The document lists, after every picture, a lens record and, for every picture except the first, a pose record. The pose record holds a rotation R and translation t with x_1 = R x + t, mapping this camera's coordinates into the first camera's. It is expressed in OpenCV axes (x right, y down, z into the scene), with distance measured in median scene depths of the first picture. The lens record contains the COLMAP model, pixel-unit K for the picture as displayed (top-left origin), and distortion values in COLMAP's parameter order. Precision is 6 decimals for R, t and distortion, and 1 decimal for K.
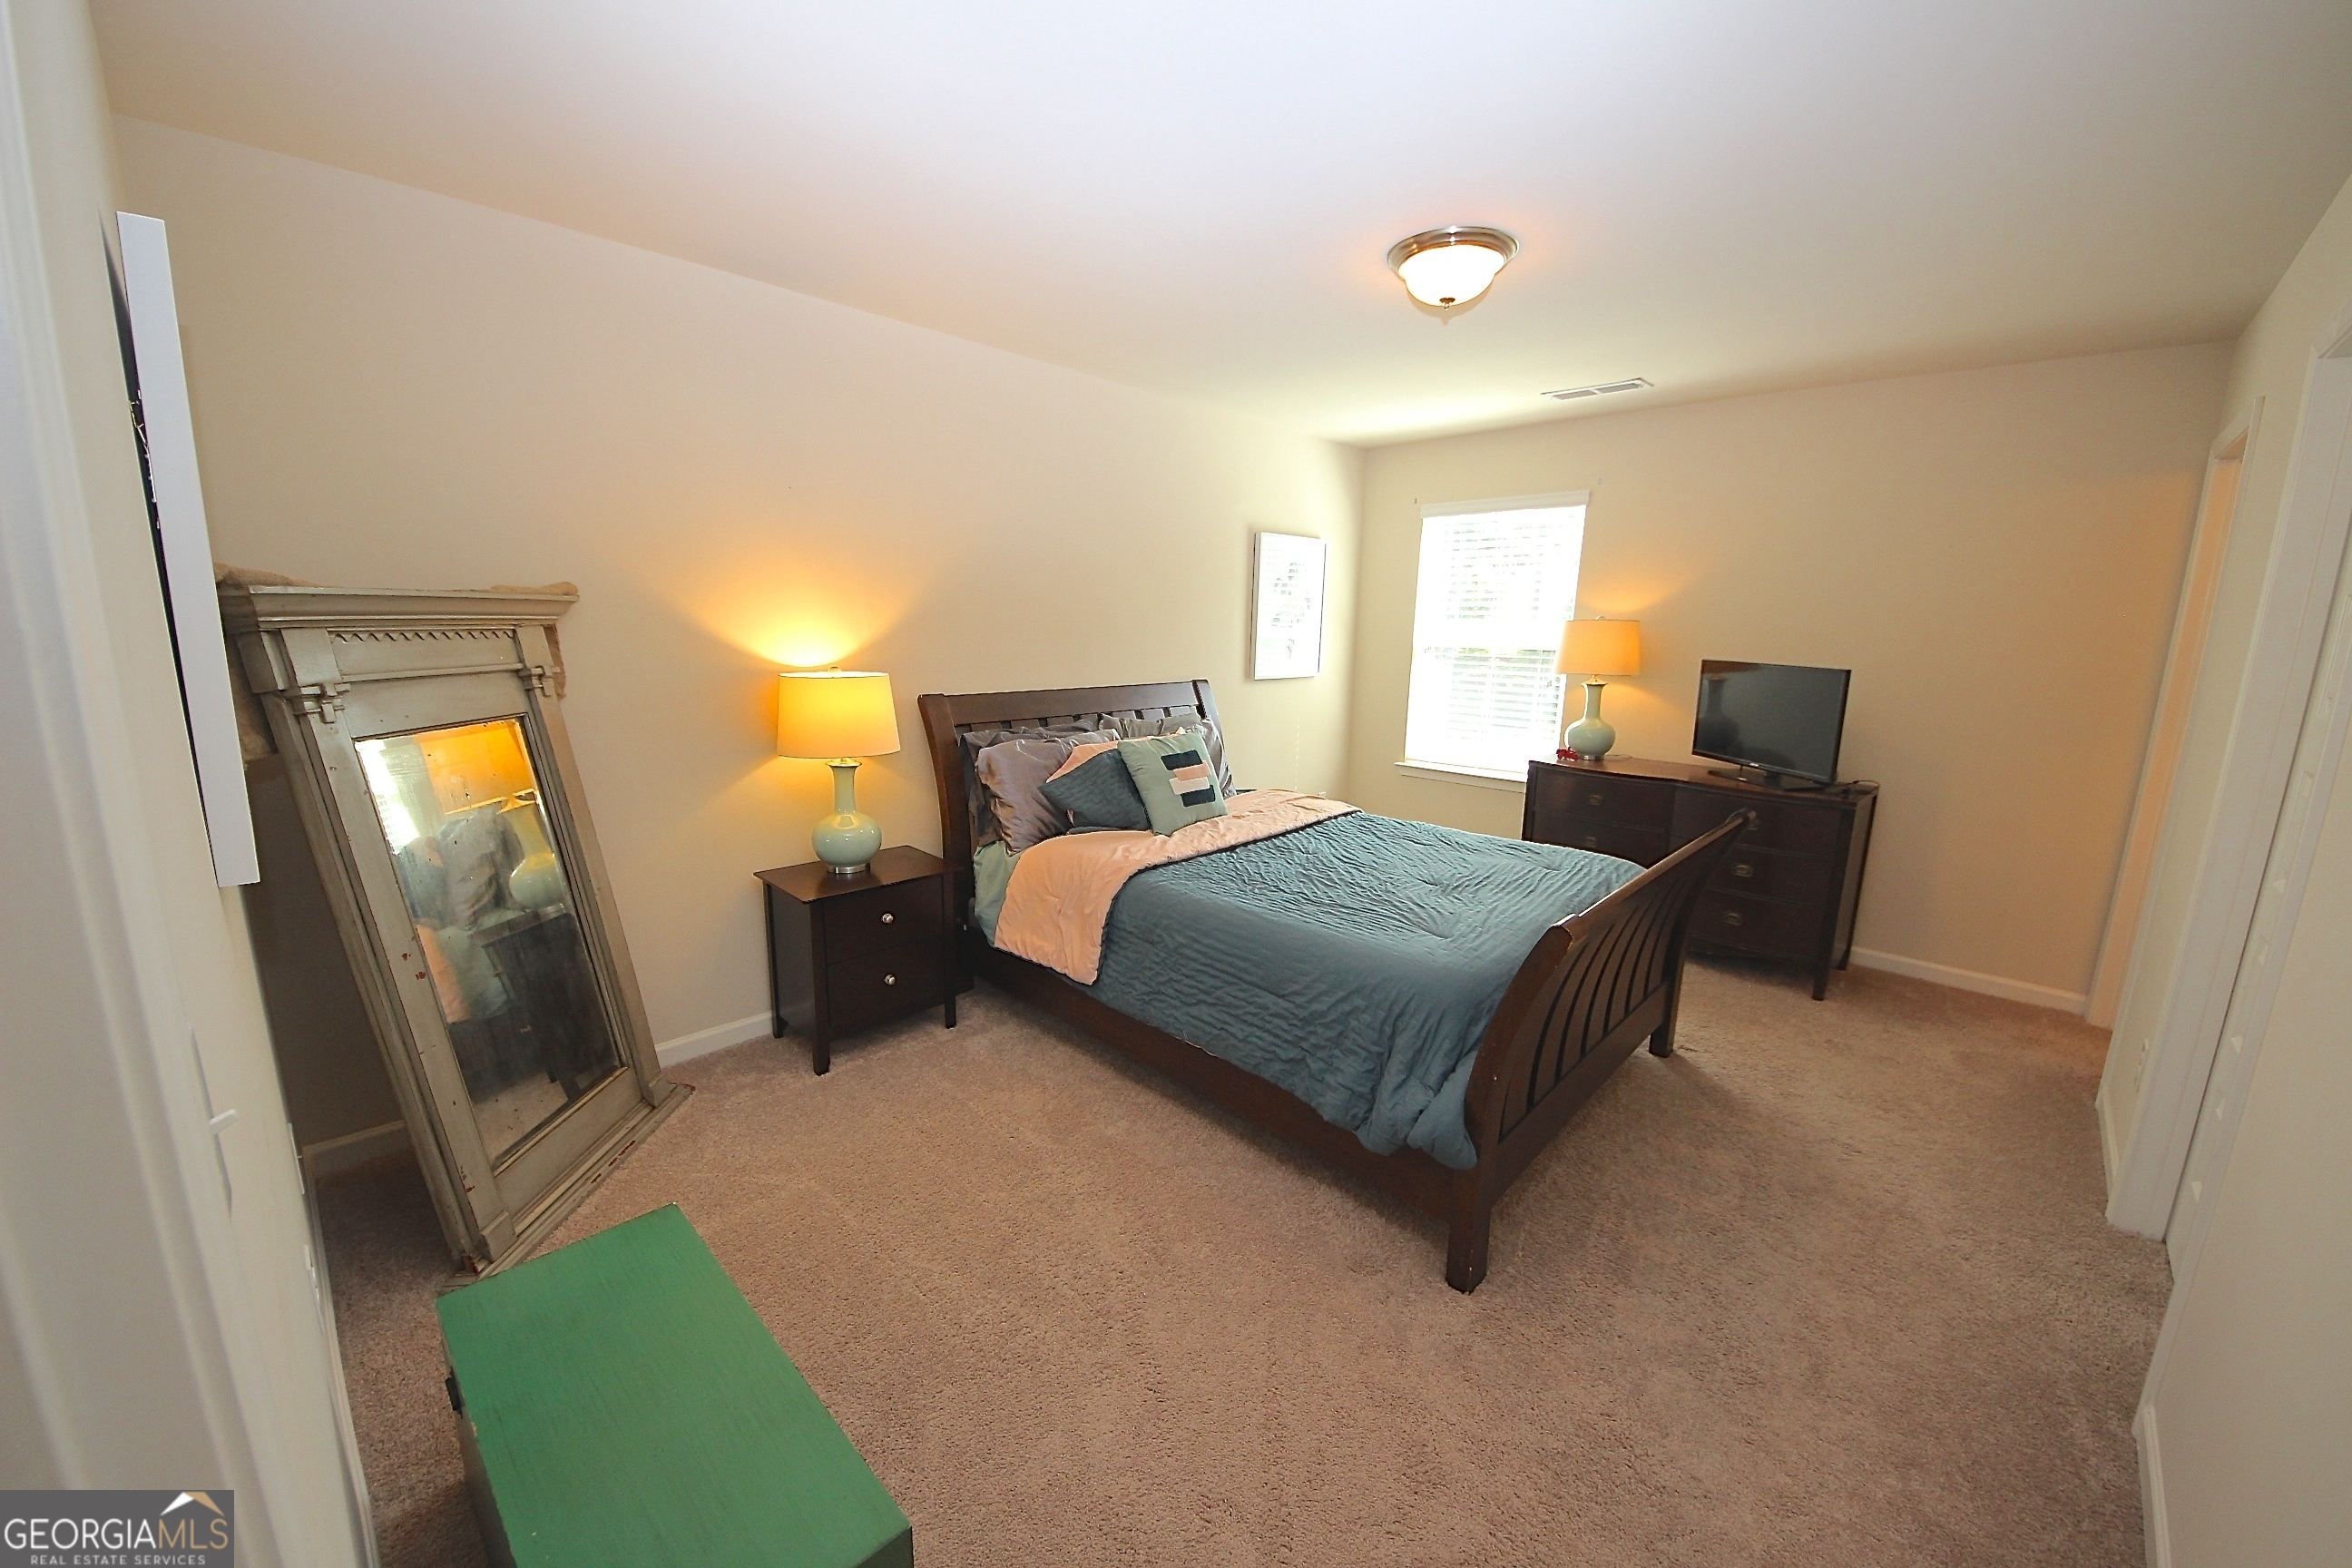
lens RADIAL K [[872.4, 0, 1179.0], [0, 872.4, 783.9], [0, 0, 1]] dist [0.002991, -0.006635]
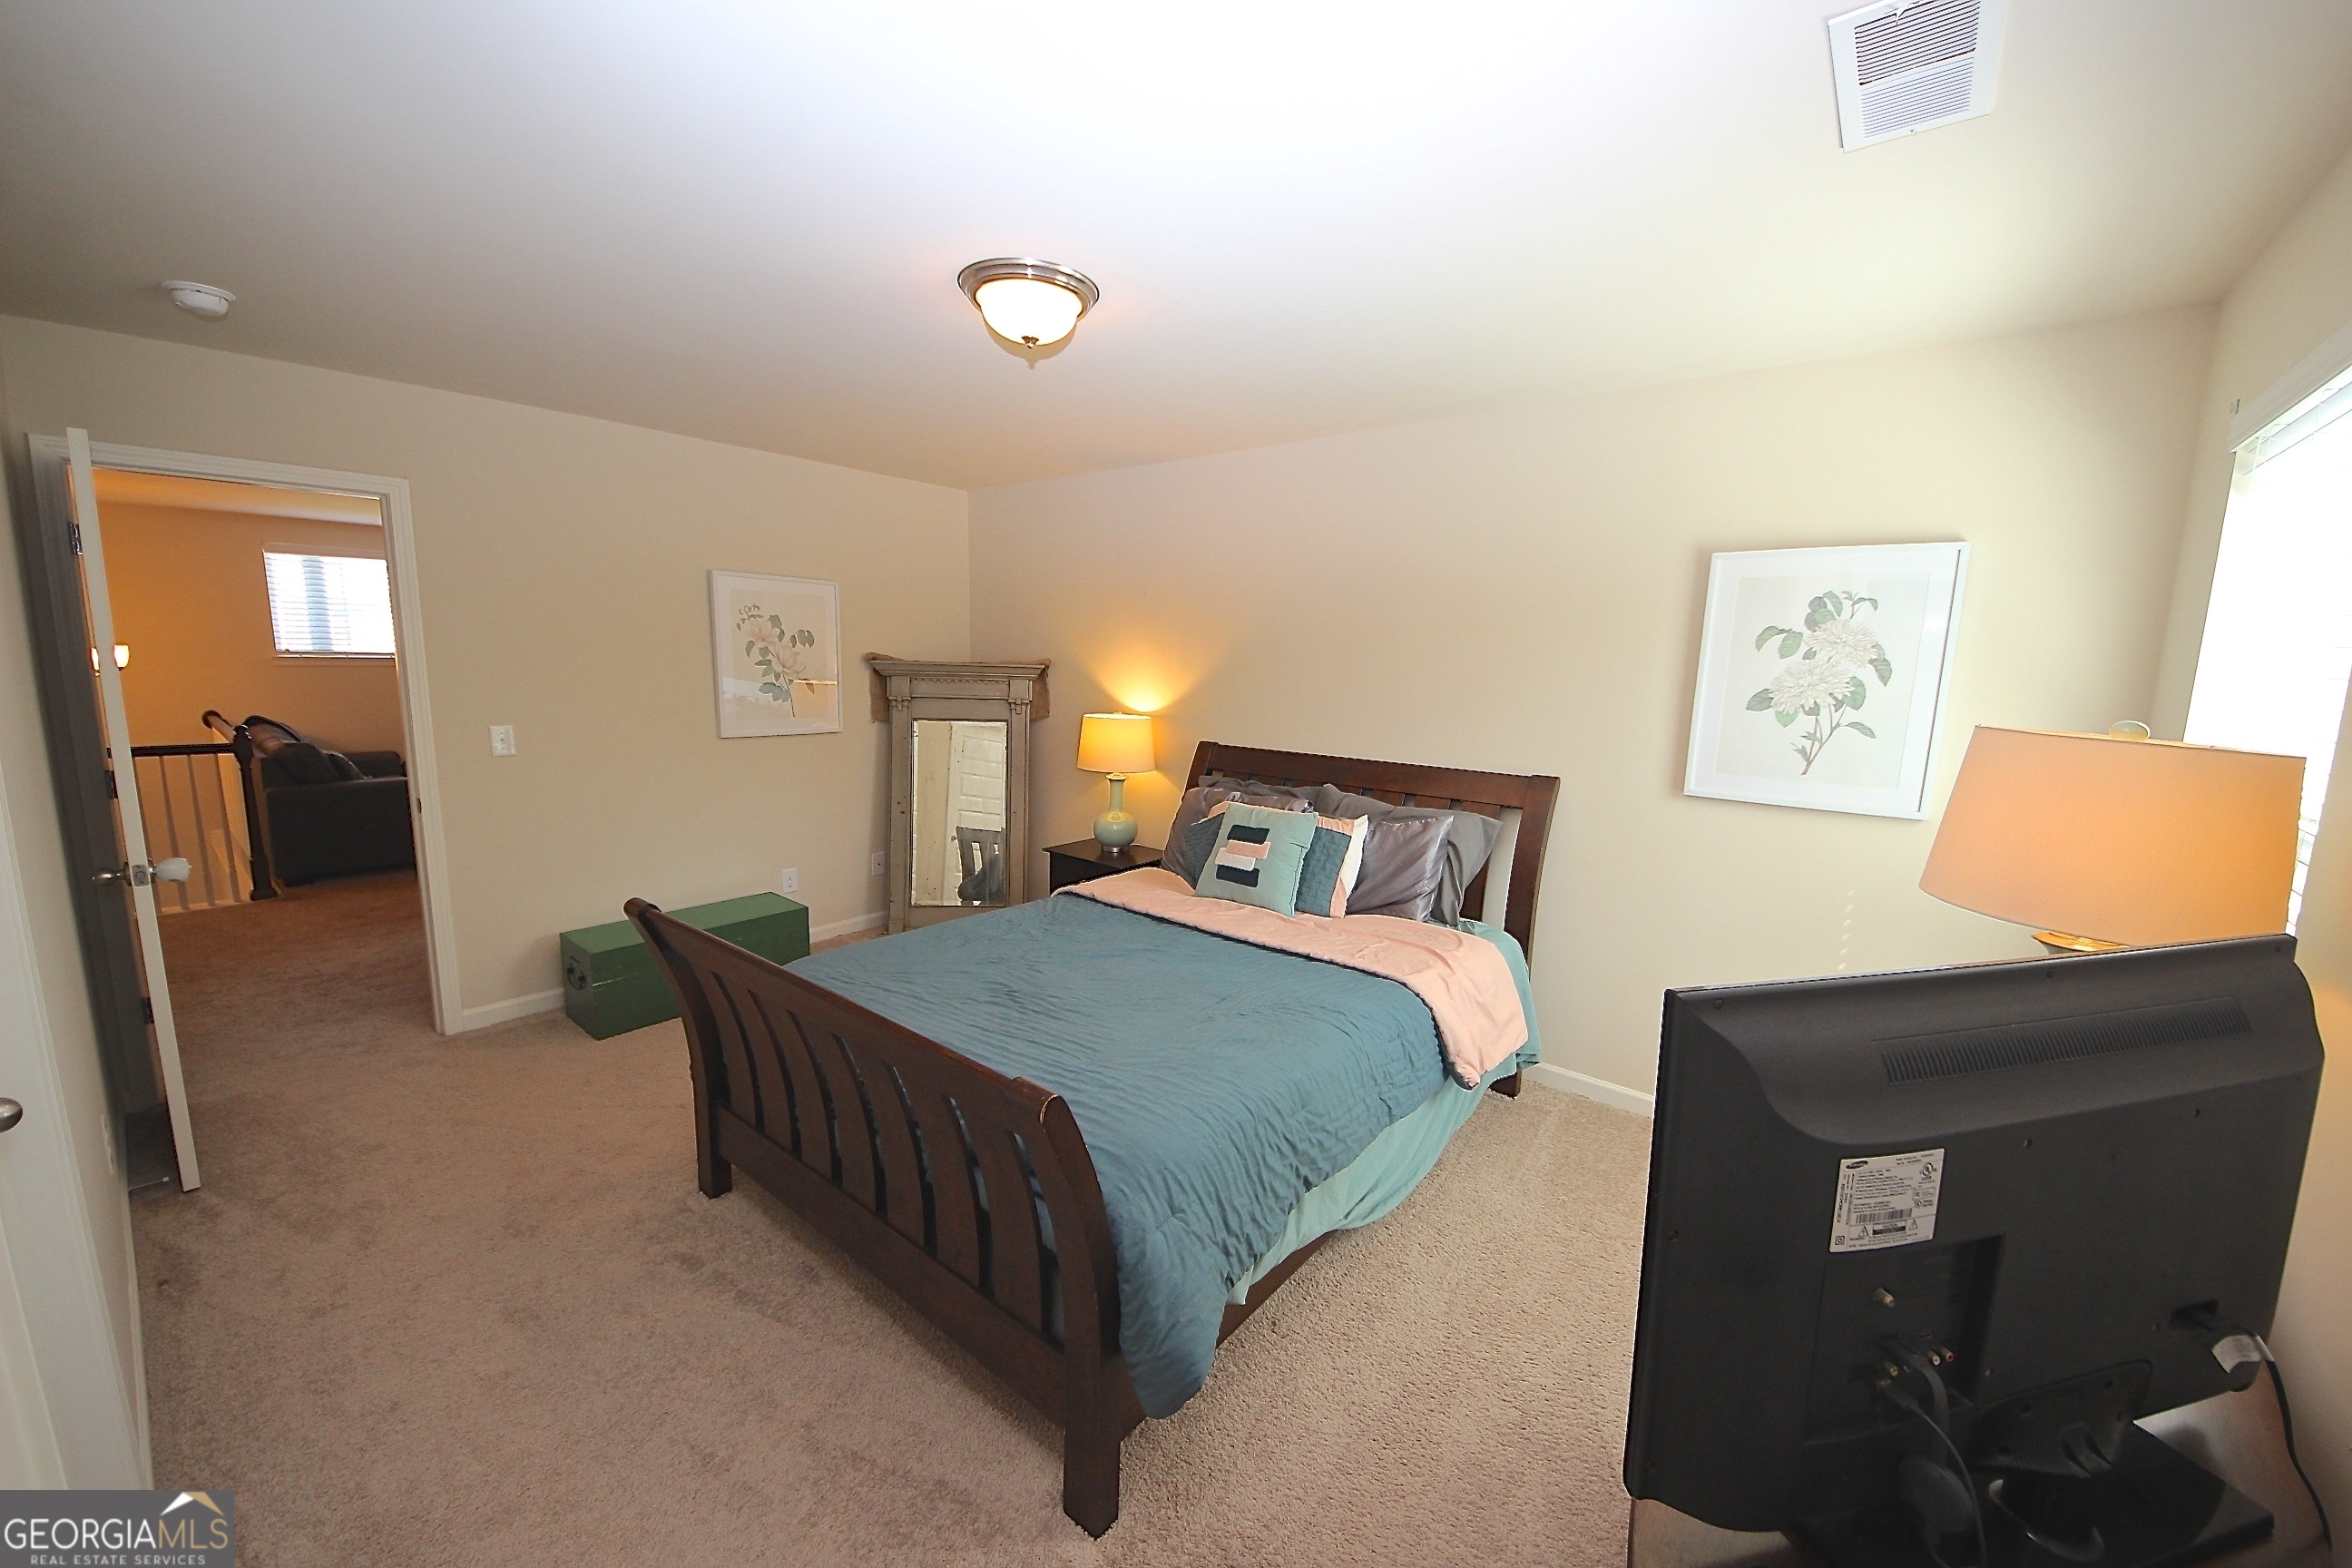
lens RADIAL K [[872.4, 0, 1180.9], [0, 872.4, 782.4], [0, 0, 1]] dist [0.002991, -0.006635]
pose [[0.057464, 0.131867, -0.989600, 0.782213], [-0.203791, 0.971916, 0.117677, -0.150824], [0.977327, 0.194909, 0.082723, 0.713987]]
